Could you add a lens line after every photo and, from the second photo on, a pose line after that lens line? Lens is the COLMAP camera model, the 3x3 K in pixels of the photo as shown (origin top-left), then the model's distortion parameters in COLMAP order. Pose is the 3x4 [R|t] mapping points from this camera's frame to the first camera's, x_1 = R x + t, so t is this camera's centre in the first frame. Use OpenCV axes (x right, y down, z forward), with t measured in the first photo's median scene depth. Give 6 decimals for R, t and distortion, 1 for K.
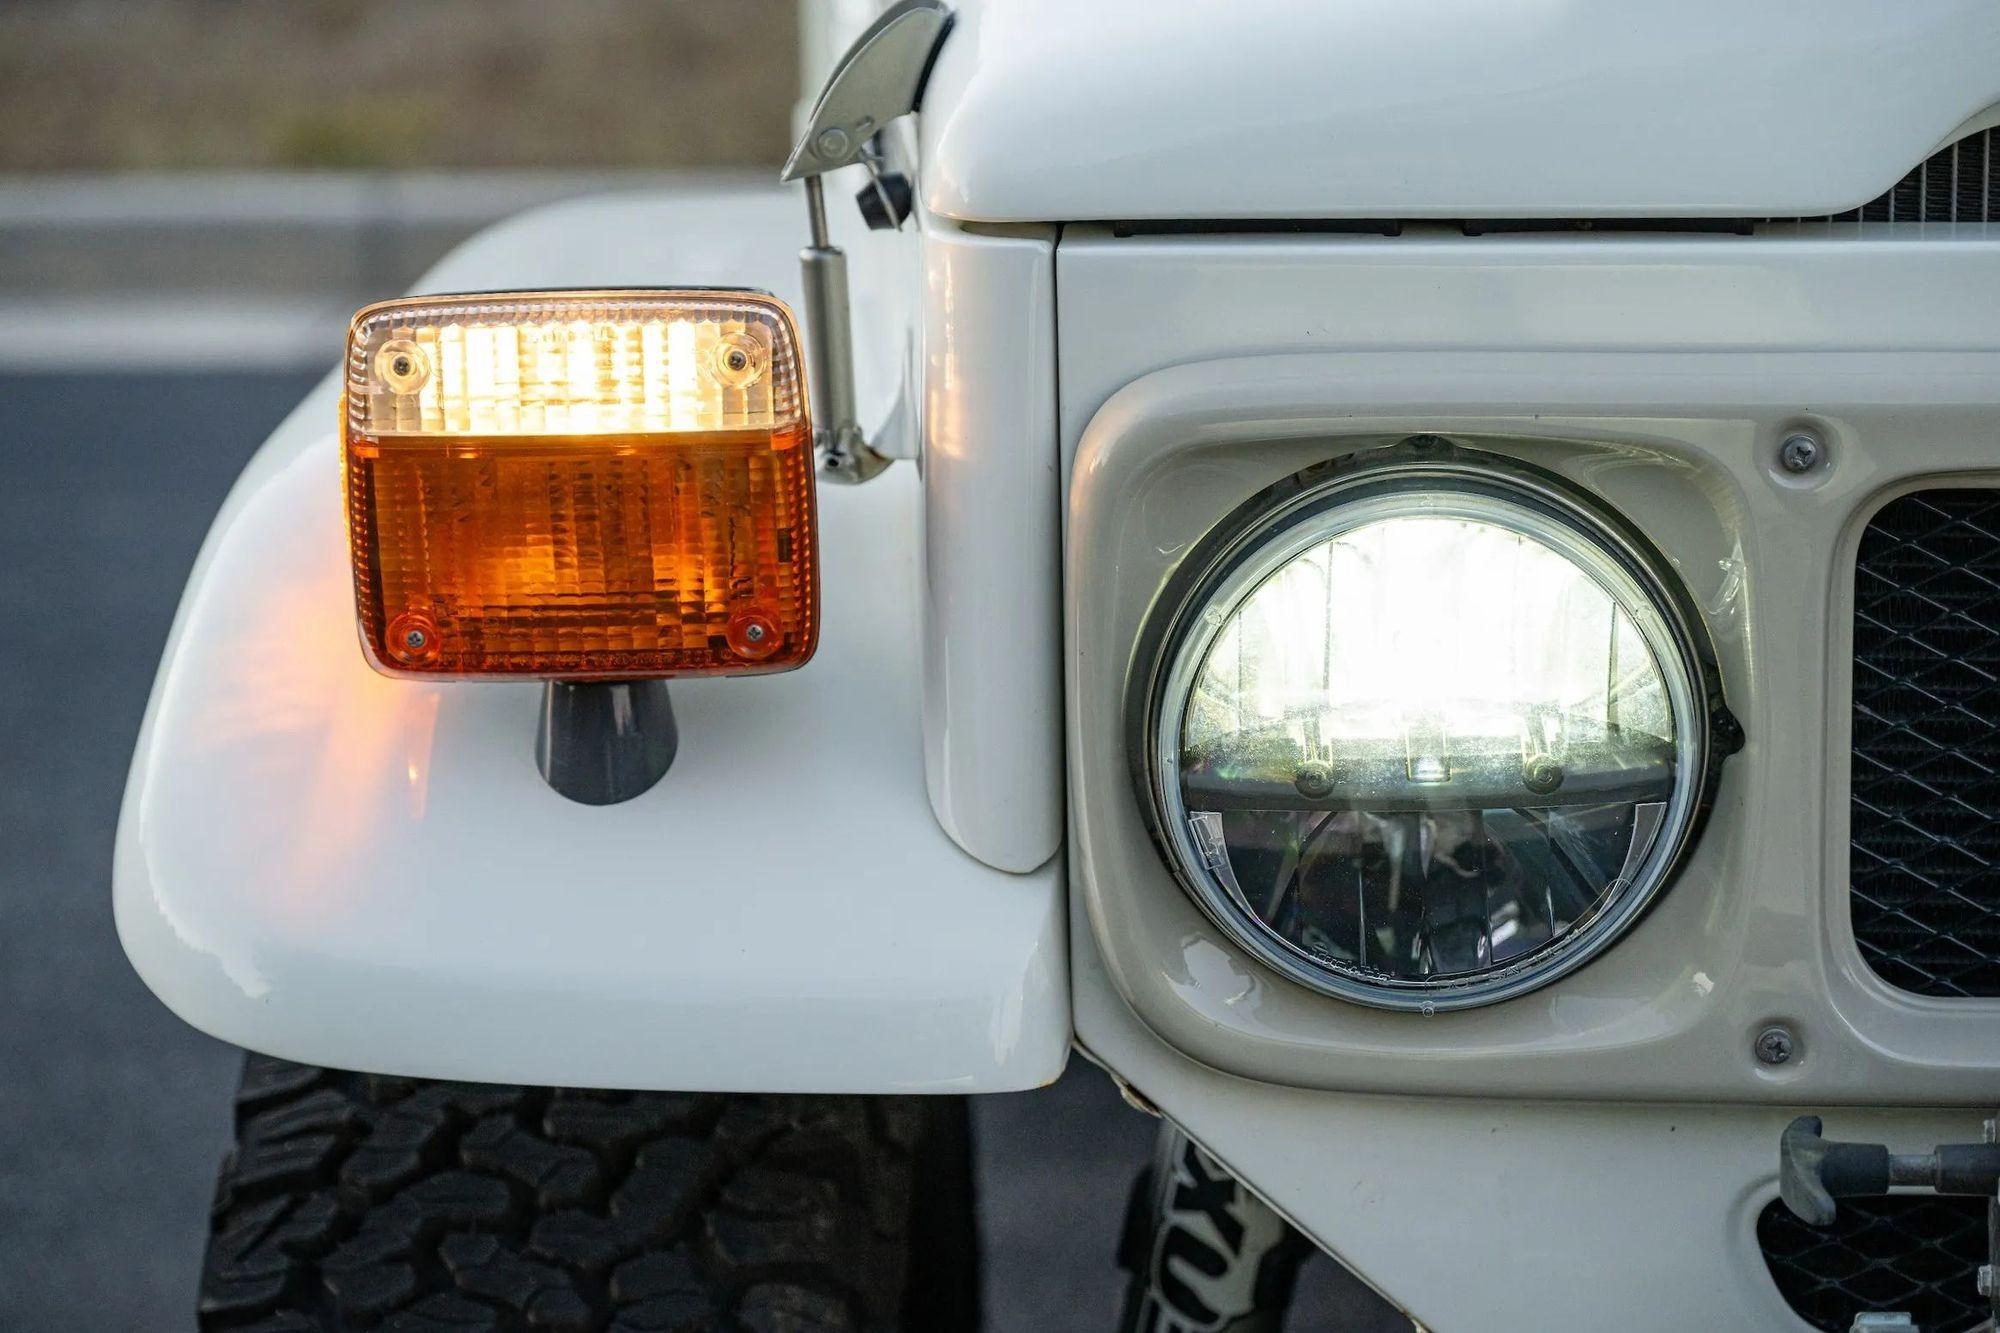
lens RADIAL K [[5695.8, 0, 997.8], [0, 5695.8, 669.1], [0, 0, 1]] dist [0.105621, -0.945398]
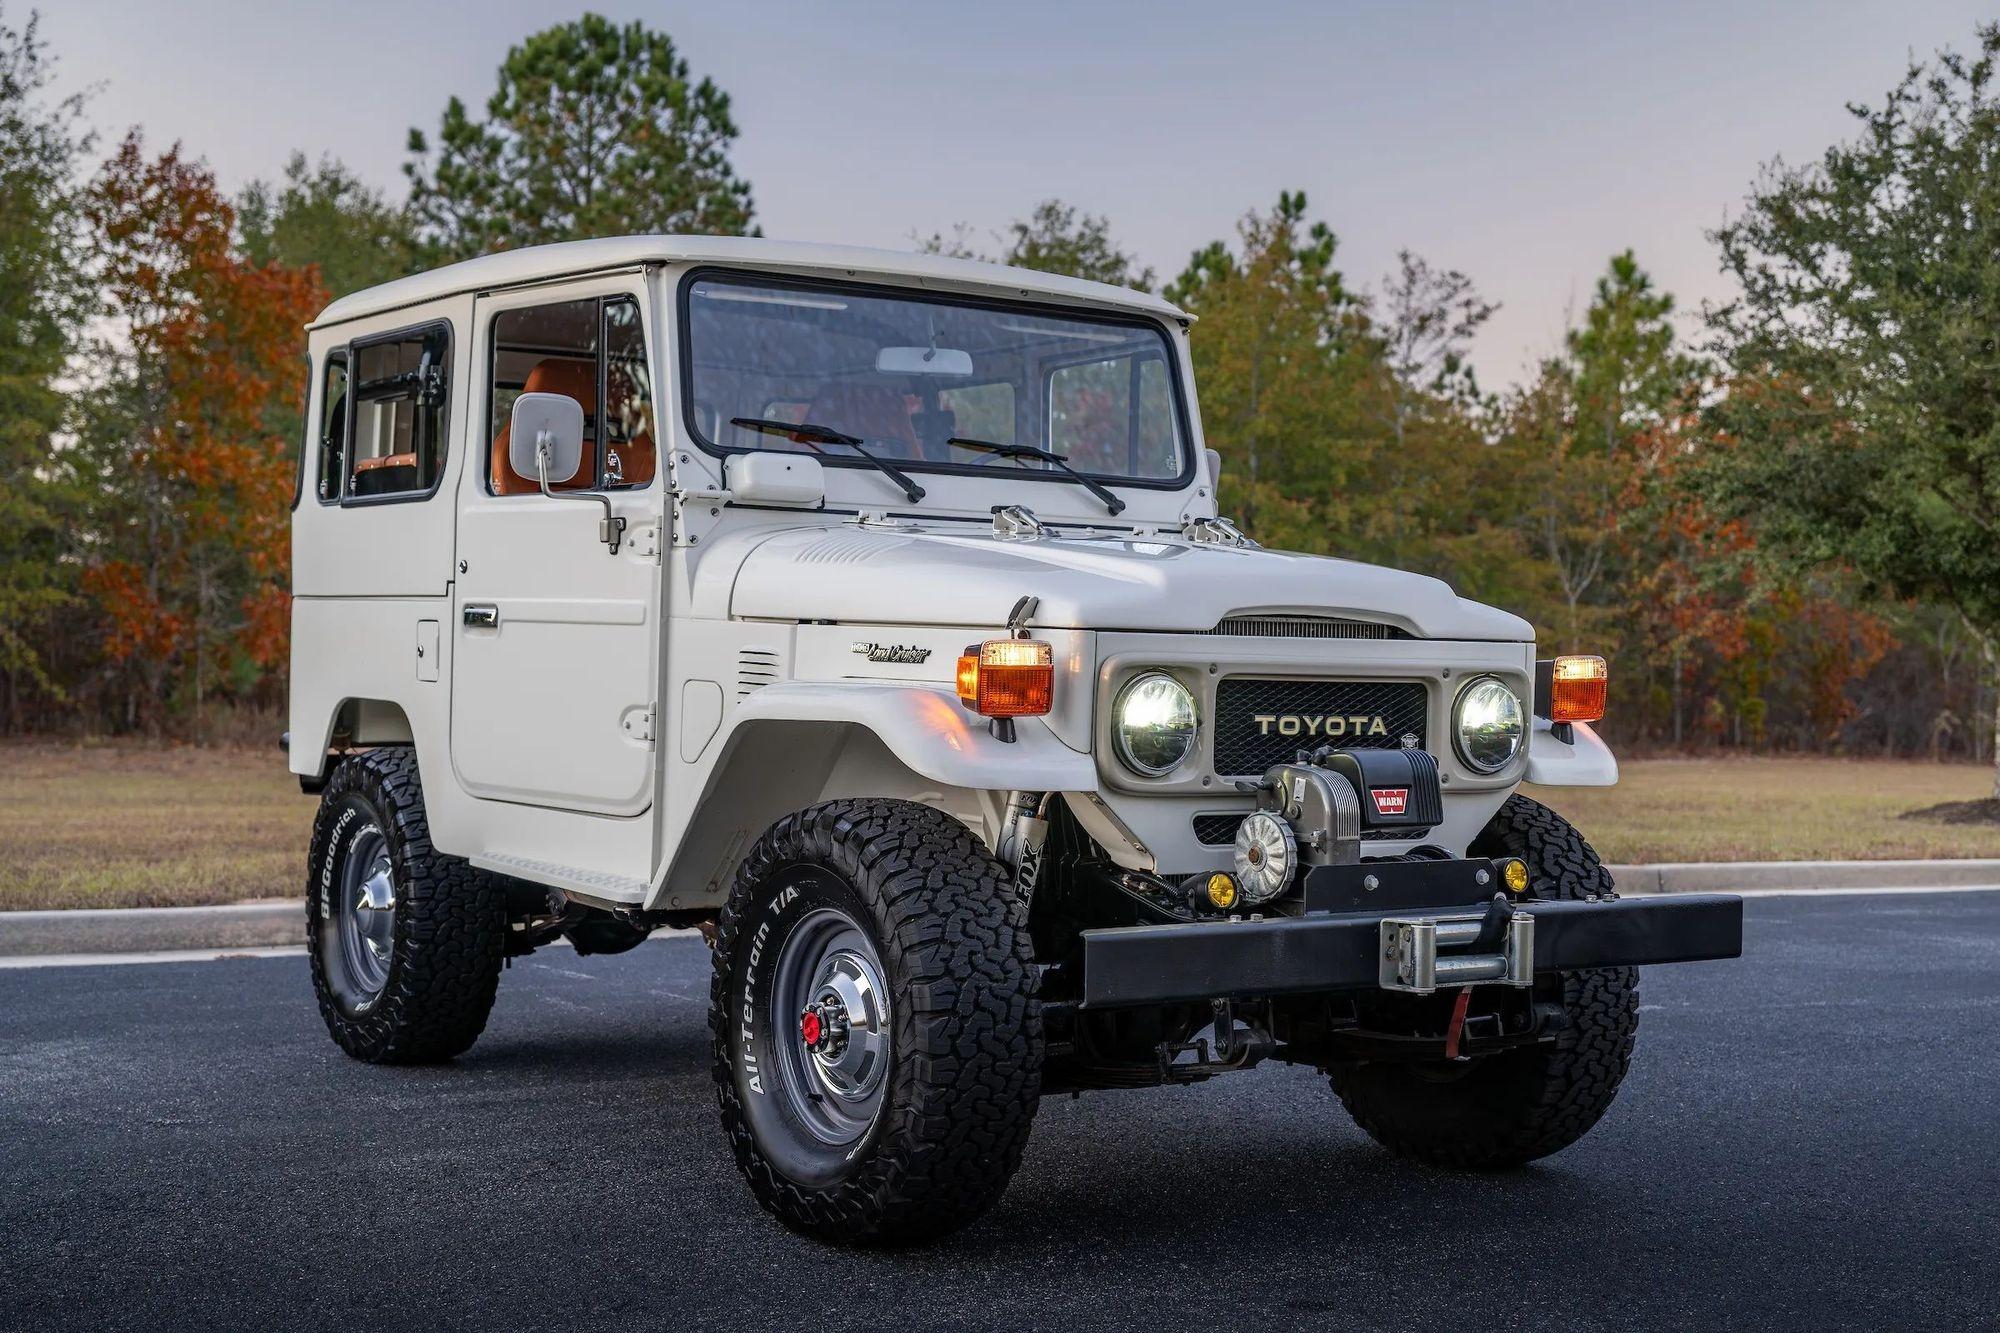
lens RADIAL K [[2652.7, 0, 1003.1], [0, 2652.7, 693.2], [0, 0, 1]] dist [0.011578, 0.029809]
pose [[0.789338, 0.023766, 0.613499, -1.553735], [0.124902, 0.972138, -0.198360, 0.456263], [-0.601120, 0.233201, 0.764377, -0.828243]]
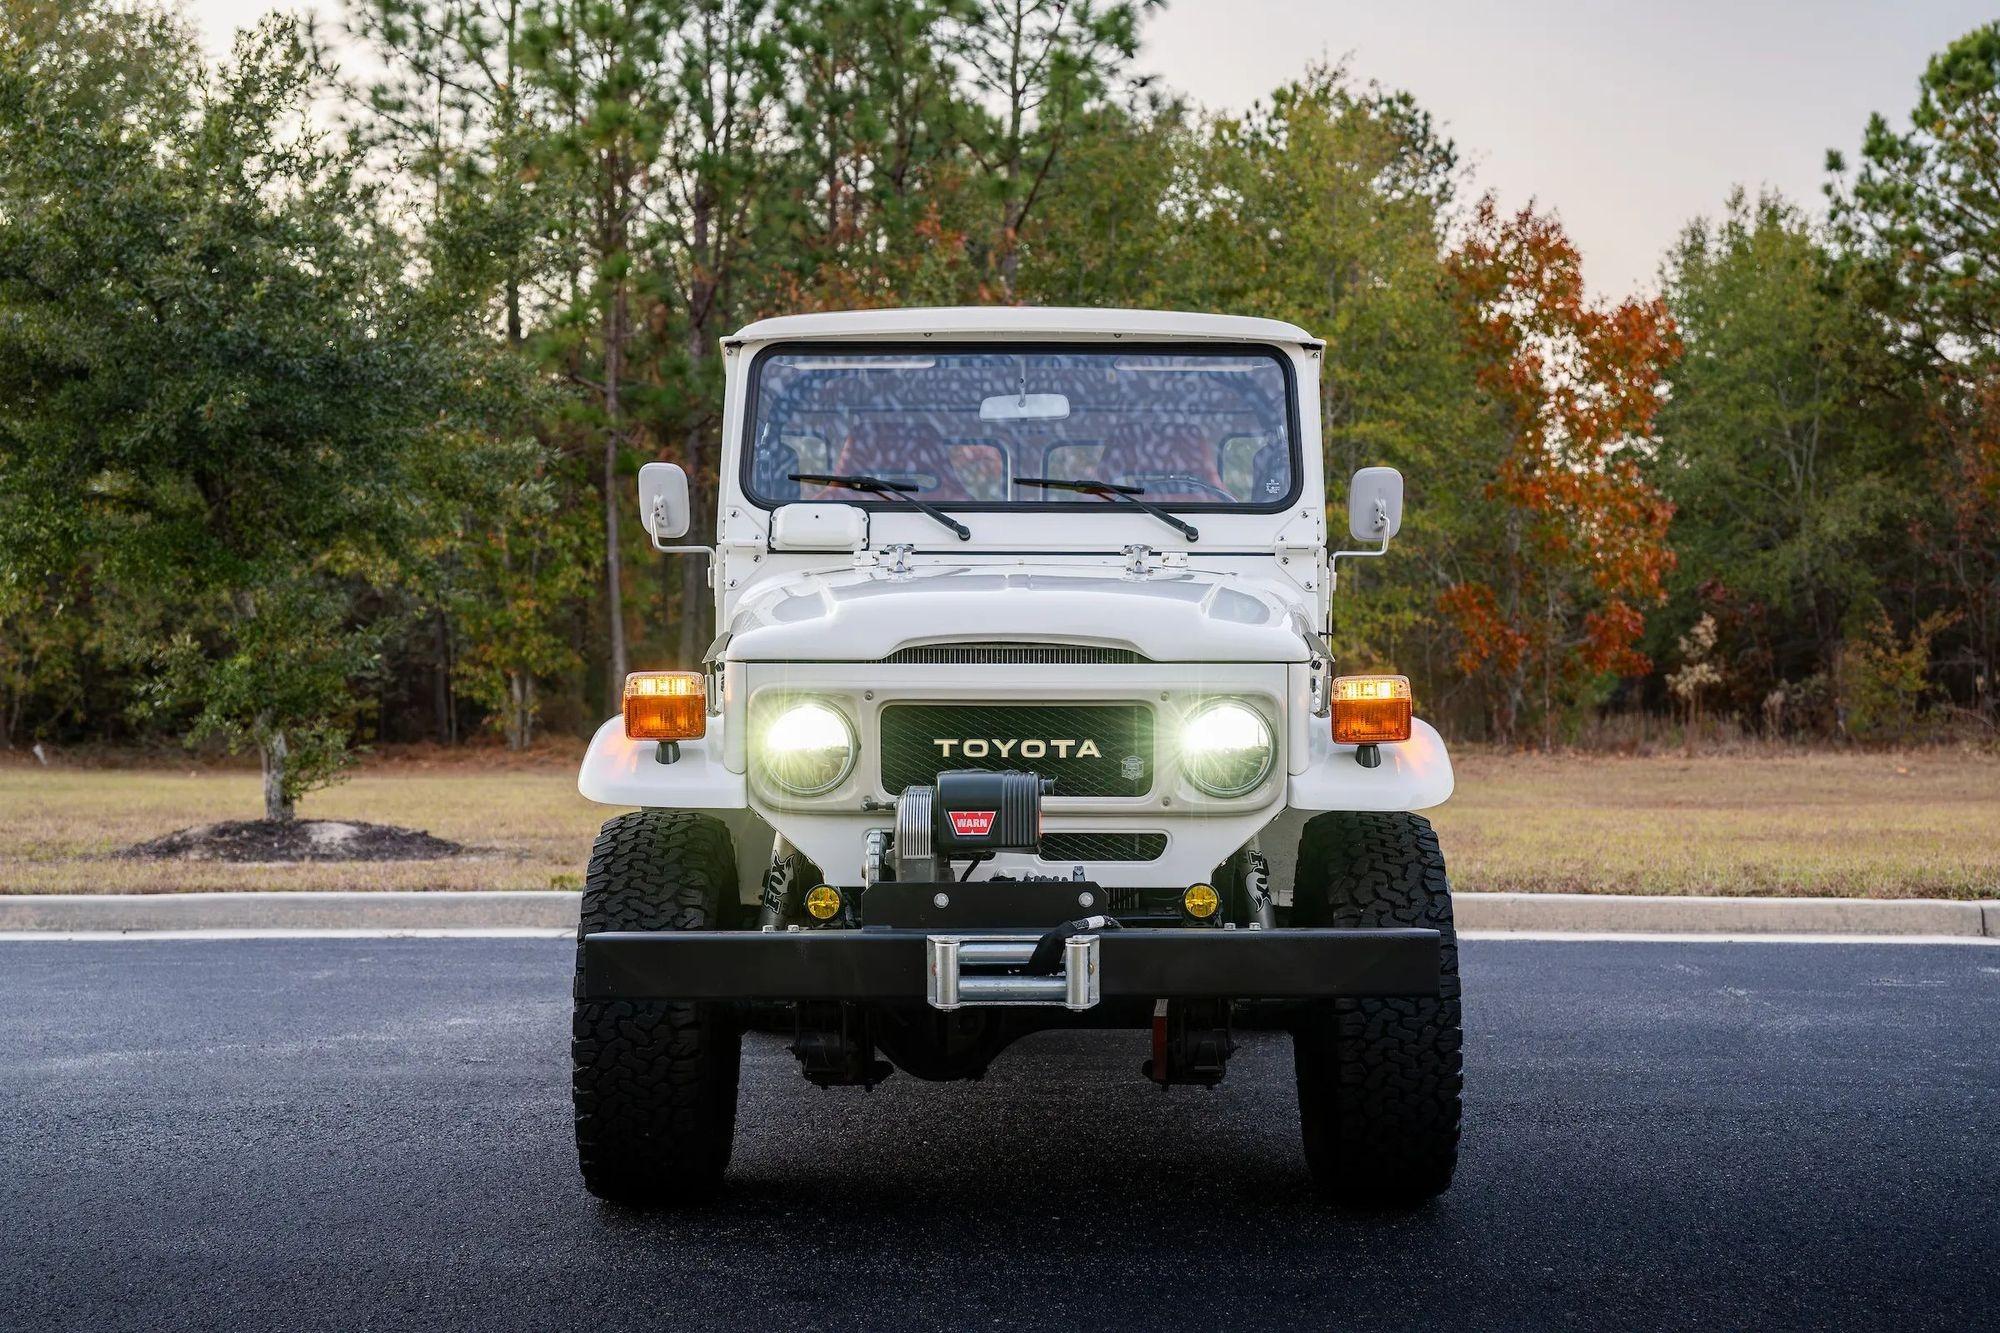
lens RADIAL K [[2521.1, 0, 1004.5], [0, 2521.1, 669.0], [0, 0, 1]] dist [0.009799, 0.007472]
pose [[0.998012, 0.016812, 0.060743, 0.115768], [-0.001204, 0.968676, -0.248325, 0.567341], [-0.063015, 0.247759, 0.966770, -1.512290]]
